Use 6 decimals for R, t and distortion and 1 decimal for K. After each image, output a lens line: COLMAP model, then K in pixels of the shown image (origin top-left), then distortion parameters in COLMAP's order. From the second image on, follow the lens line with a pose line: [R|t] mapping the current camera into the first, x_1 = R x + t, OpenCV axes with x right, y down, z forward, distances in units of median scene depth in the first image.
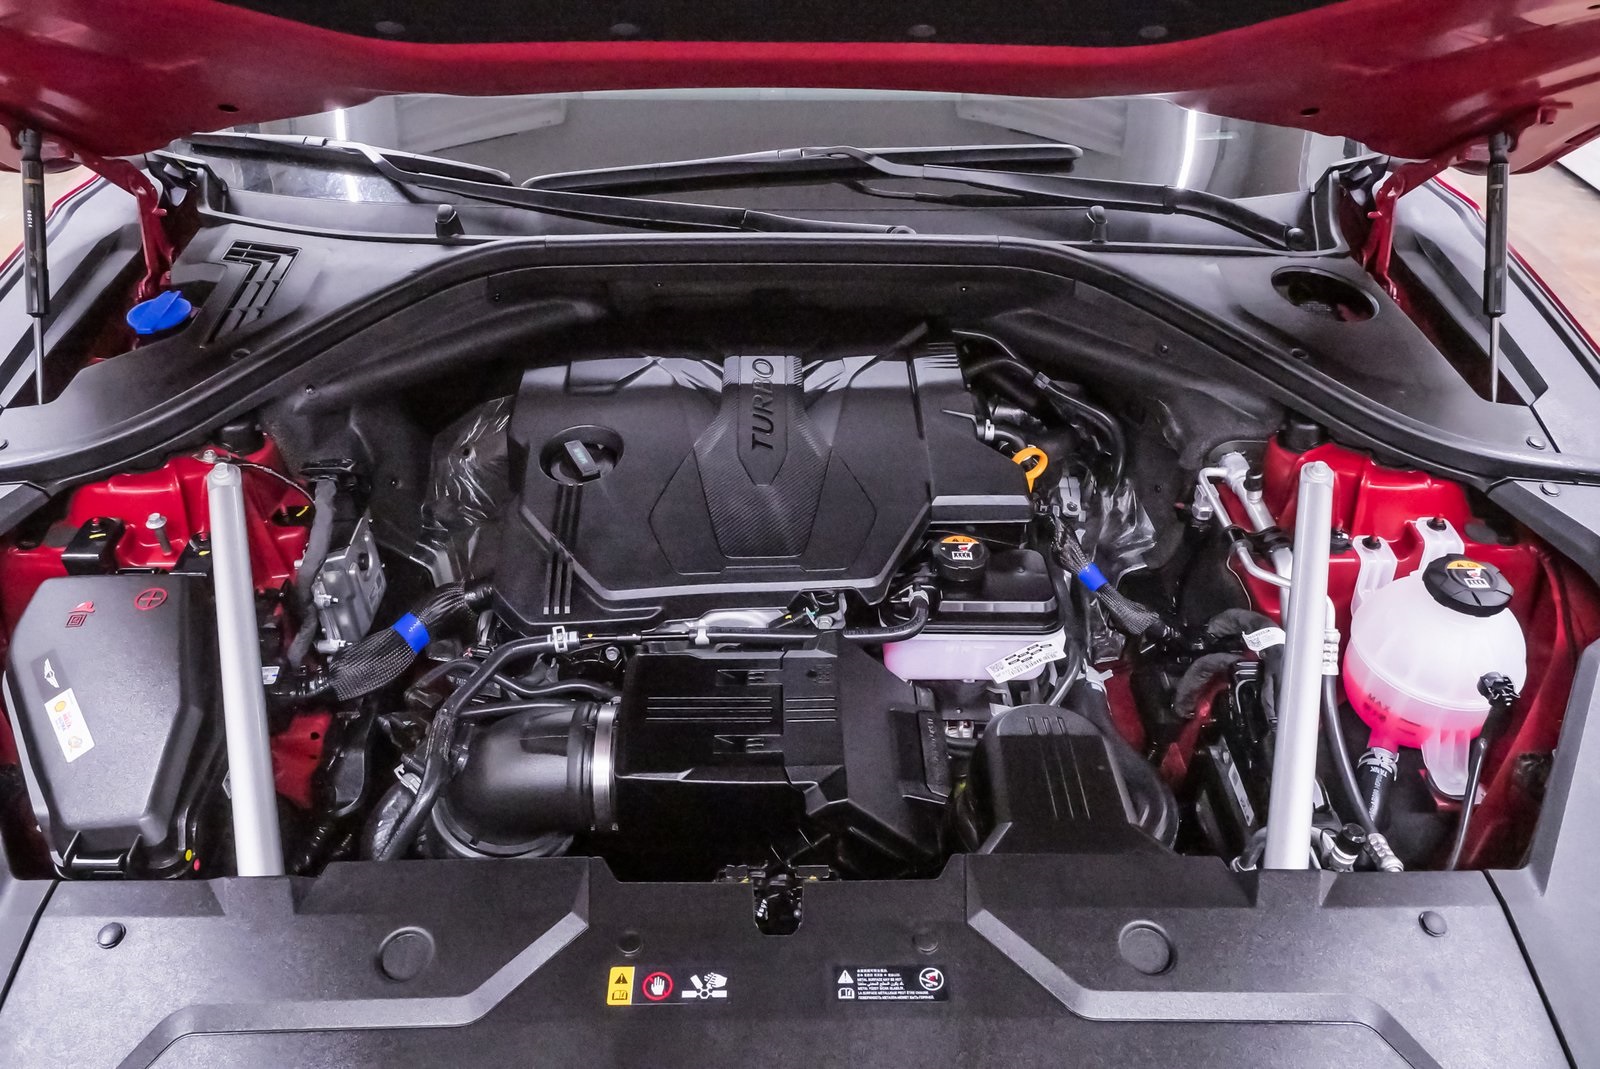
lens RADIAL K [[1171.0, 0, 784.2], [0, 1171.0, 540.2], [0, 0, 1]] dist [-0.060012, 0.050046]
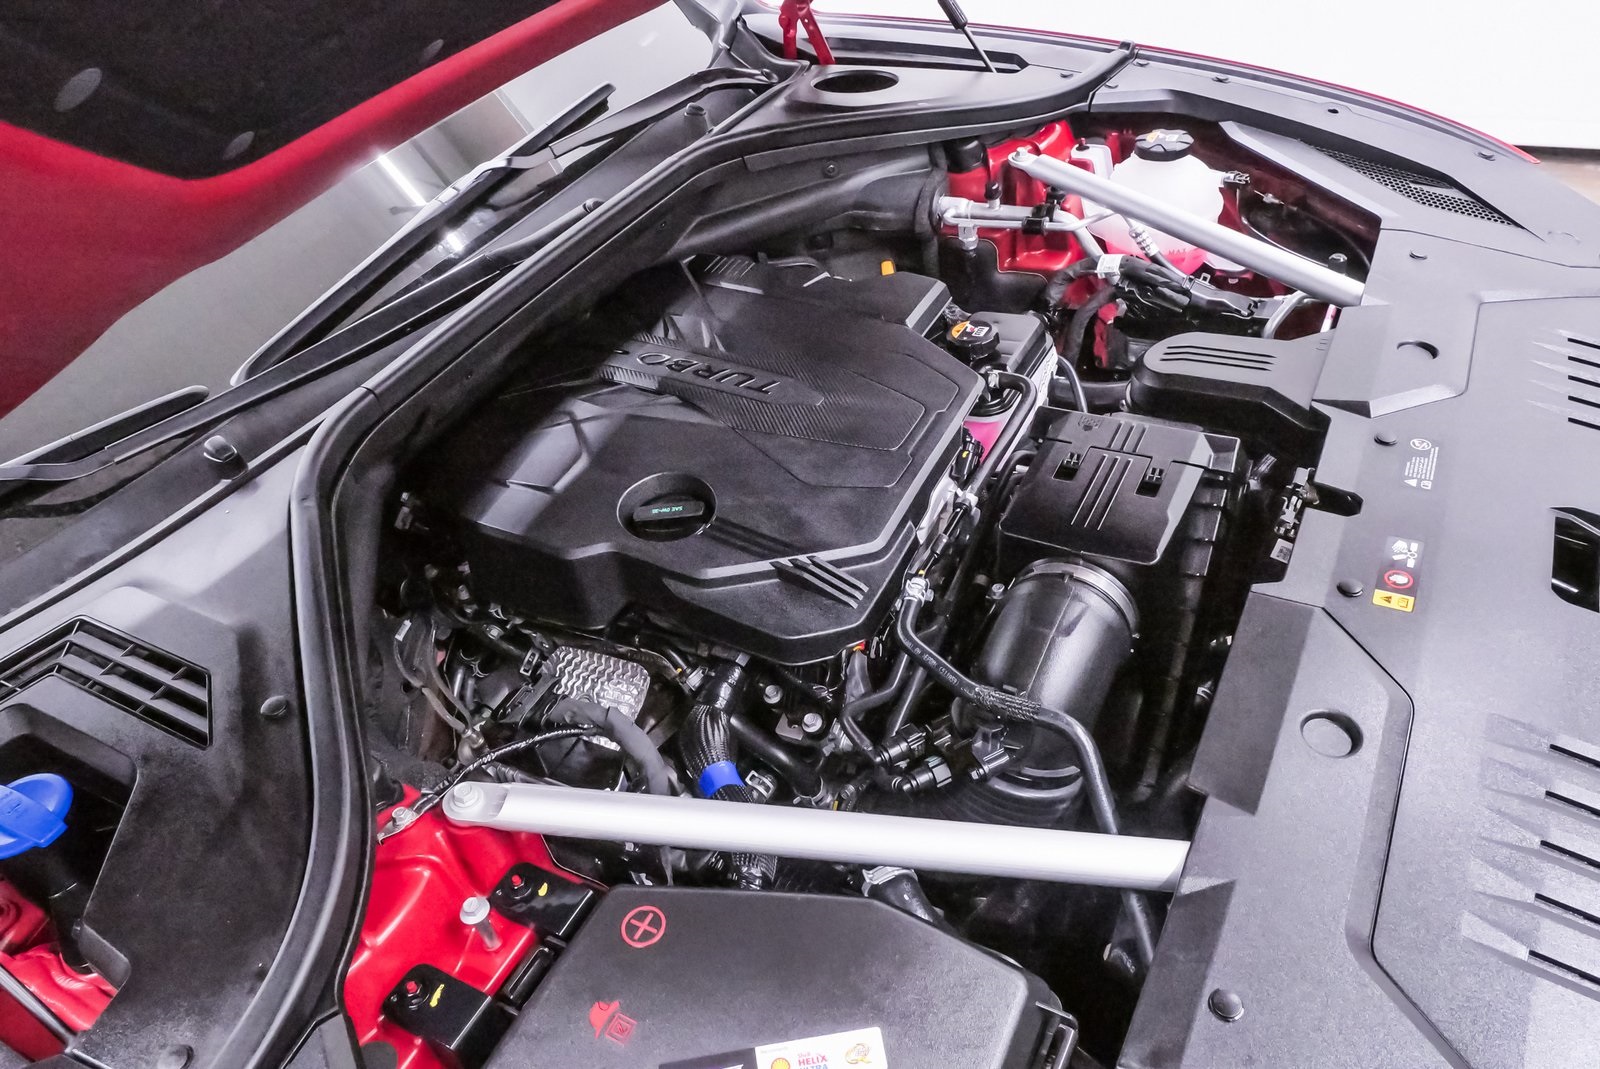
lens RADIAL K [[1171.0, 0, 784.2], [0, 1171.0, 540.2], [0, 0, 1]] dist [-0.060012, 0.050046]
pose [[0.474812, -0.606998, 0.637265, -0.738277], [0.661284, 0.723866, 0.196778, -0.178167], [-0.580738, 0.327981, 0.745098, 0.334737]]
